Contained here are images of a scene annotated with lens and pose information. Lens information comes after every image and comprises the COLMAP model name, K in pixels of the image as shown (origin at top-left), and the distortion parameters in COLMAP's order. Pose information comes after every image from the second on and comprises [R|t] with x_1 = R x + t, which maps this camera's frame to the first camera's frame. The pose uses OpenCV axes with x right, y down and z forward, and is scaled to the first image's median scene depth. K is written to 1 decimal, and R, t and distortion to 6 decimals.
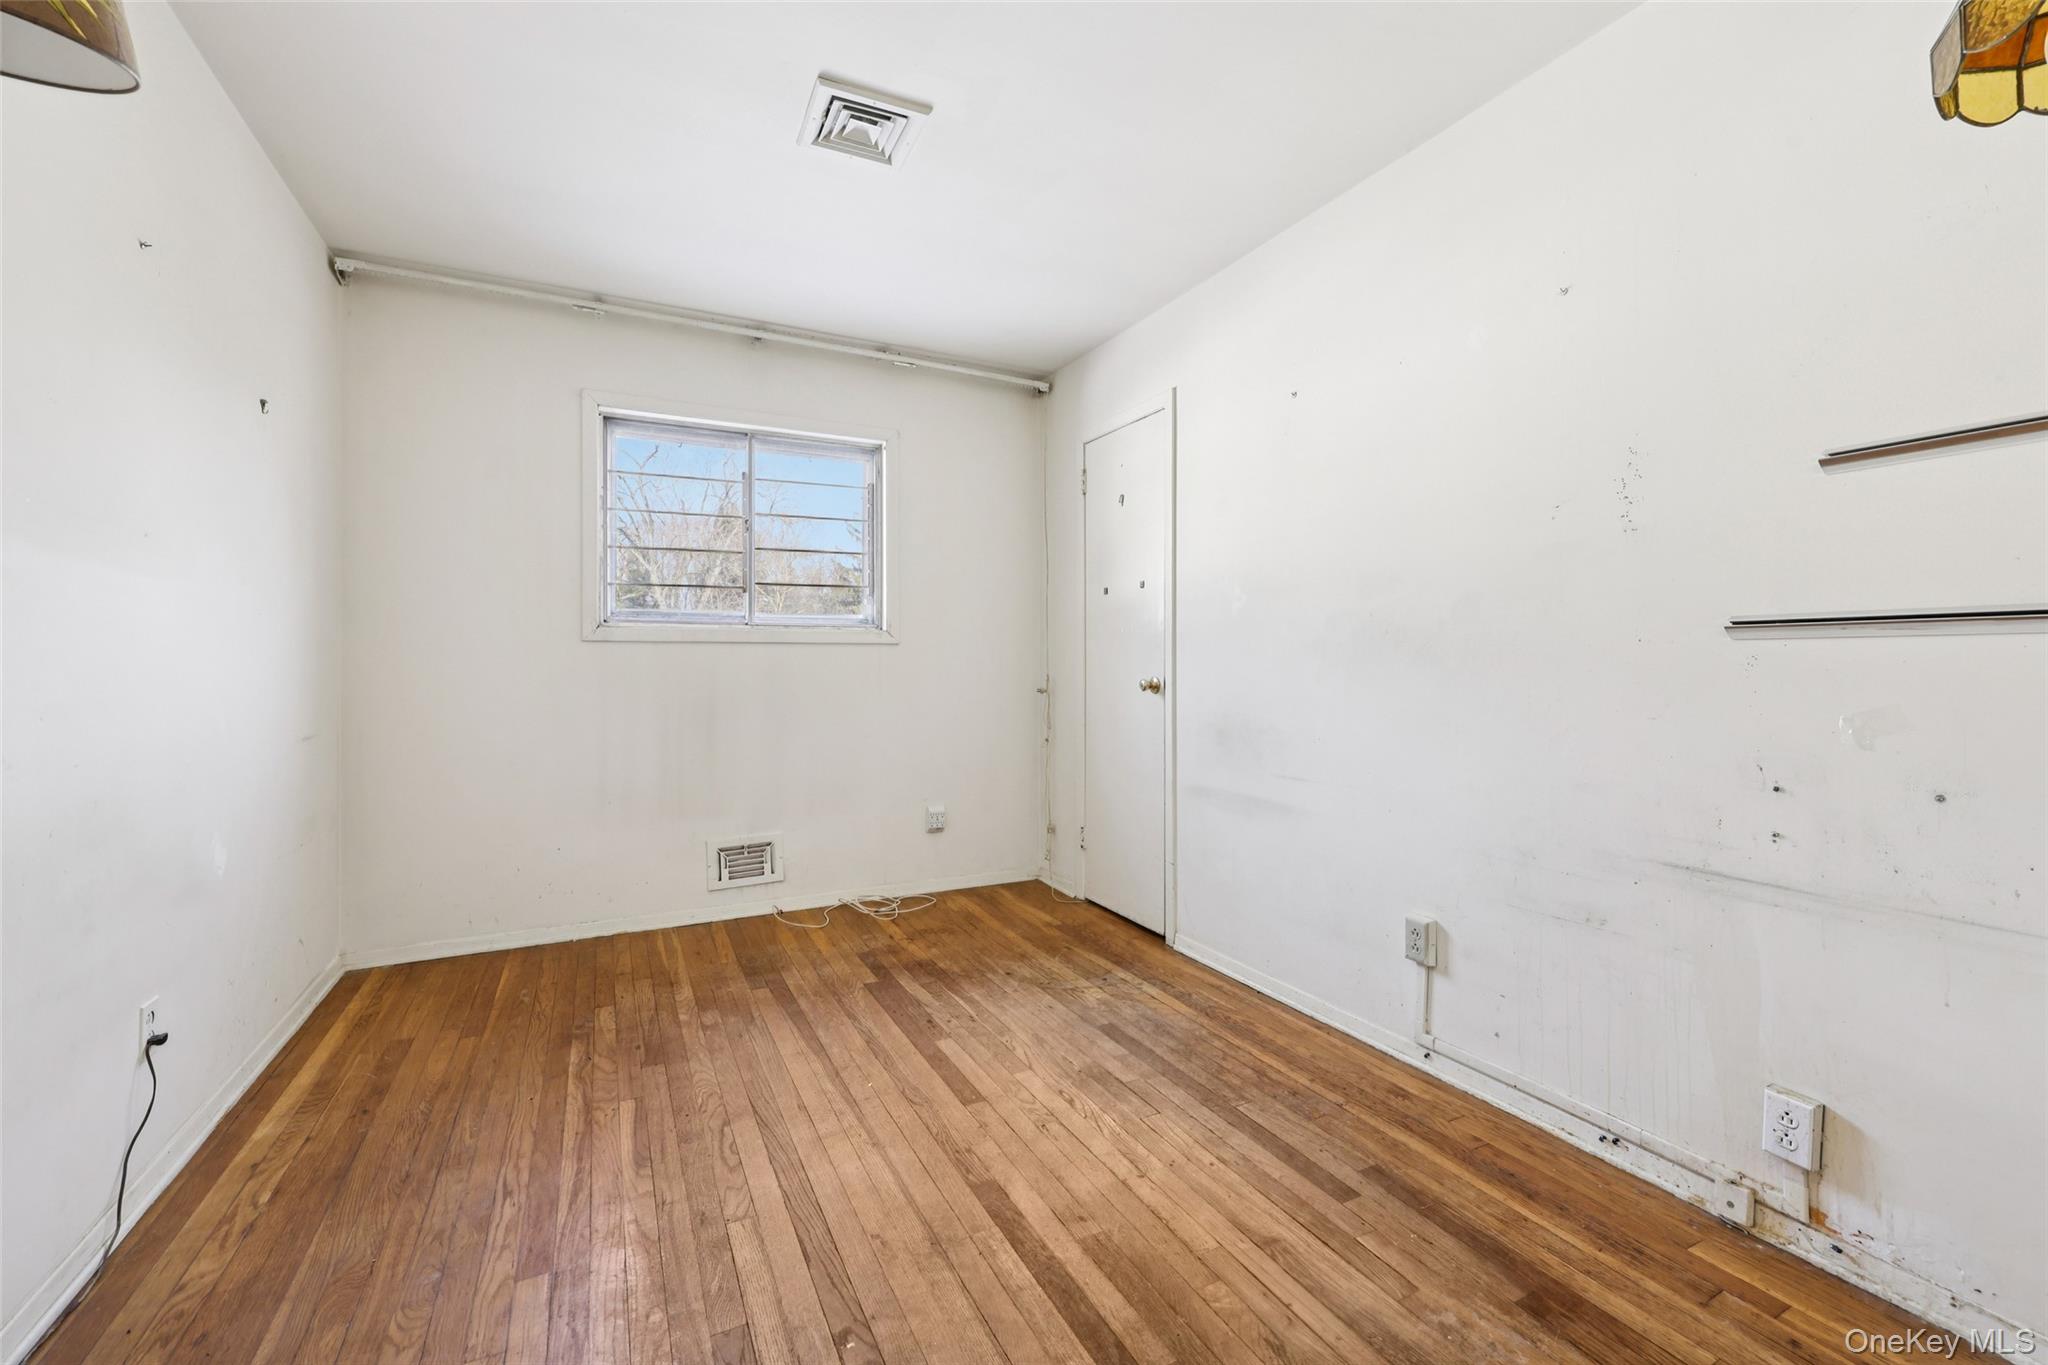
lens RADIAL K [[825.4, 0, 1028.1], [0, 825.4, 668.4], [0, 0, 1]] dist [-0.000146, 0.000164]
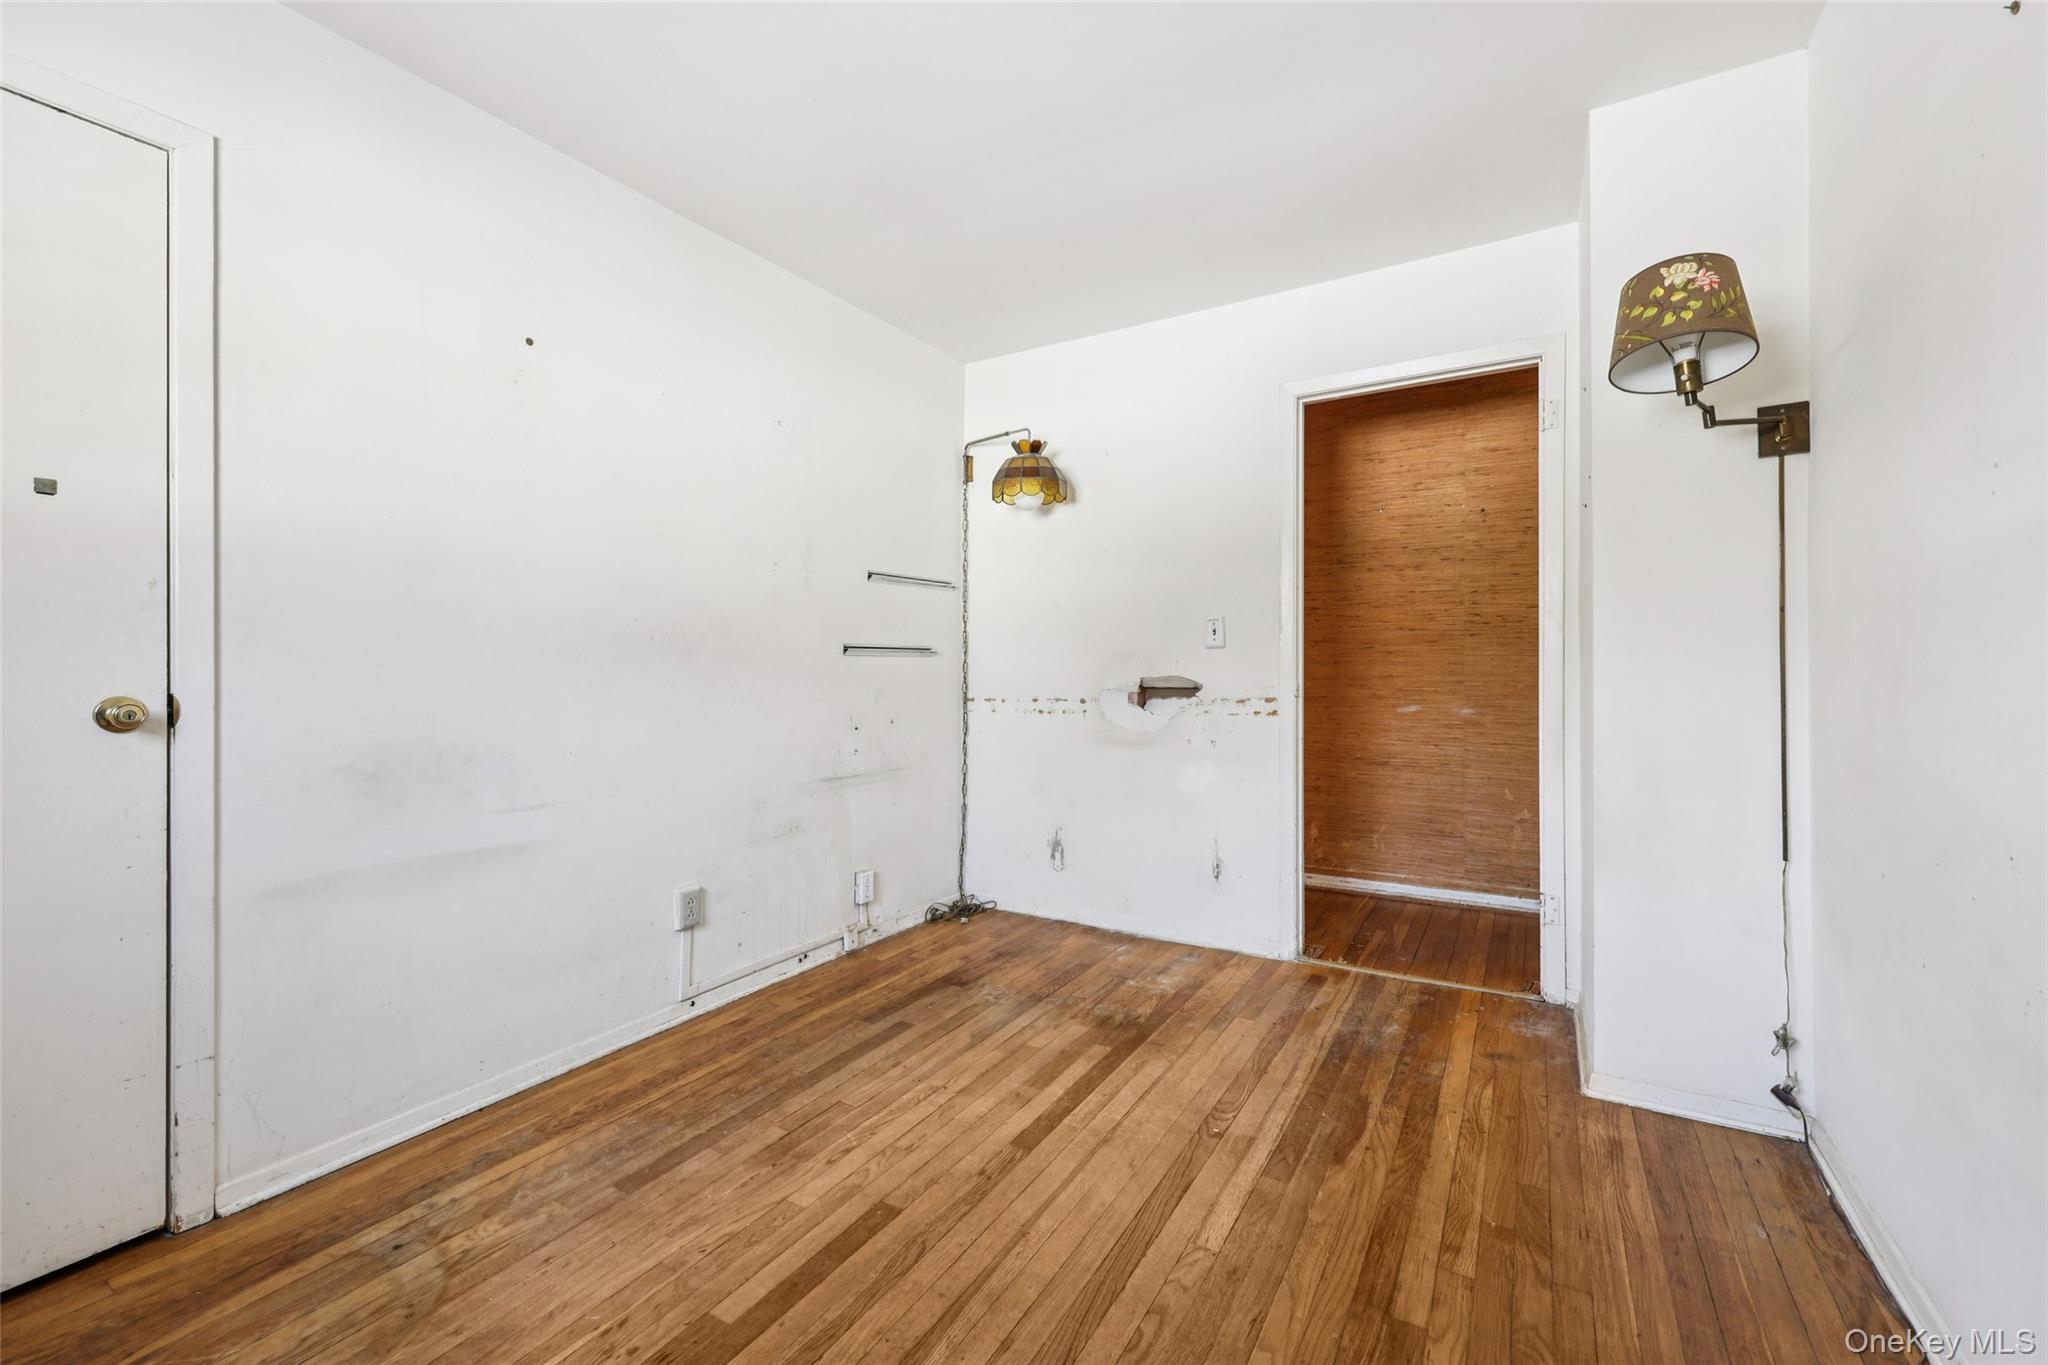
lens RADIAL K [[825.4, 0, 1028.1], [0, 825.4, 668.4], [0, 0, 1]] dist [-0.000146, 0.000164]
pose [[-0.513145, 0.002823, 0.858297, -0.847095], [0.010232, 0.999944, 0.002829, -0.003187], [-0.858241, 0.010234, -0.513145, 1.319831]]
